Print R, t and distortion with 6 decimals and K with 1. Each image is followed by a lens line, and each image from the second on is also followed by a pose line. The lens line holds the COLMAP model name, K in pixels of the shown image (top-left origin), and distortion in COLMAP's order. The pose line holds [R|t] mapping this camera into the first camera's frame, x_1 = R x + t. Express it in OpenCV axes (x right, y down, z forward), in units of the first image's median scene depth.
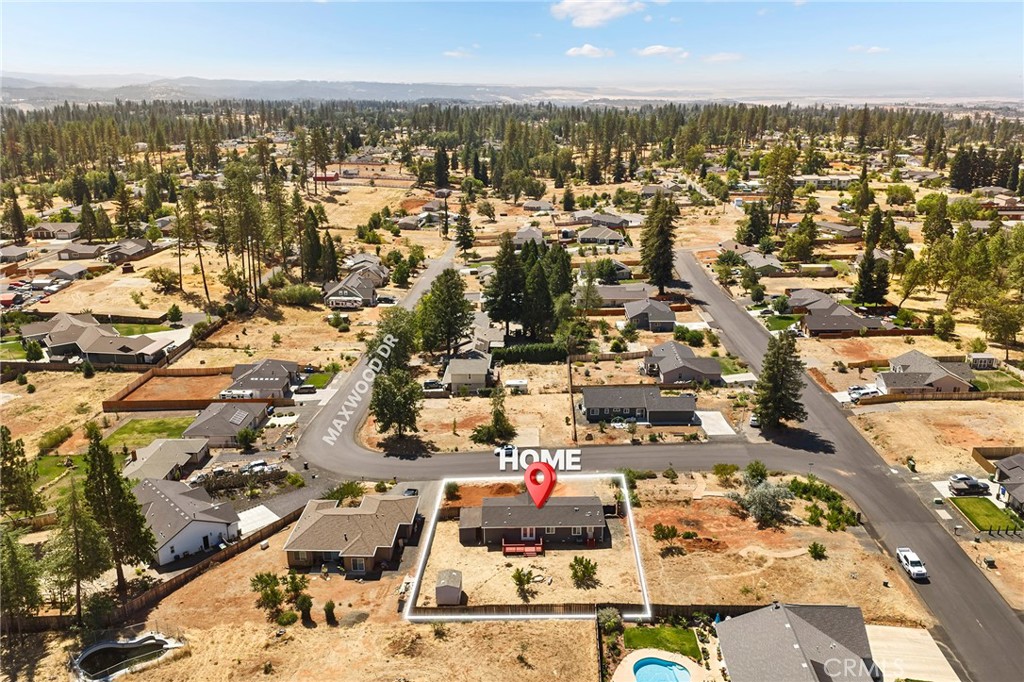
lens RADIAL K [[856.7, 0, 512.0], [0, 856.7, 341.0], [0, 0, 1]] dist [0.007808, -0.012428]
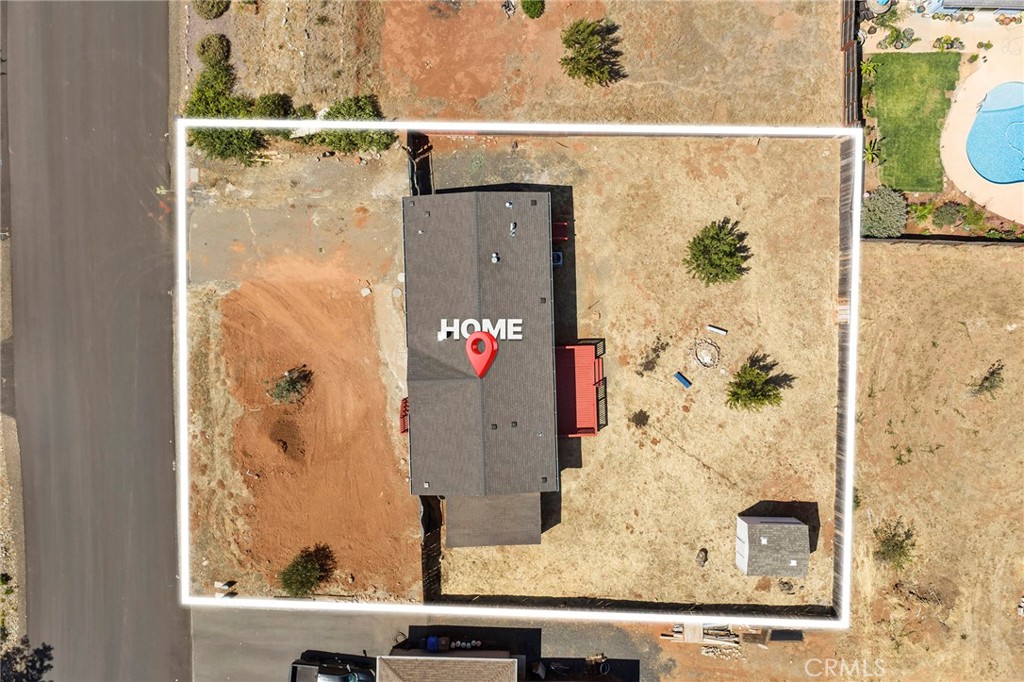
lens RADIAL K [[856.7, 0, 512.0], [0, 856.7, 341.0], [0, 0, 1]] dist [0.007808, -0.012428]
pose [[-0.018709, -0.999825, 0.000655, 0.036805], [0.315628, -0.005284, 0.948868, -0.181593], [-0.948698, 0.017959, 0.315672, 0.871587]]
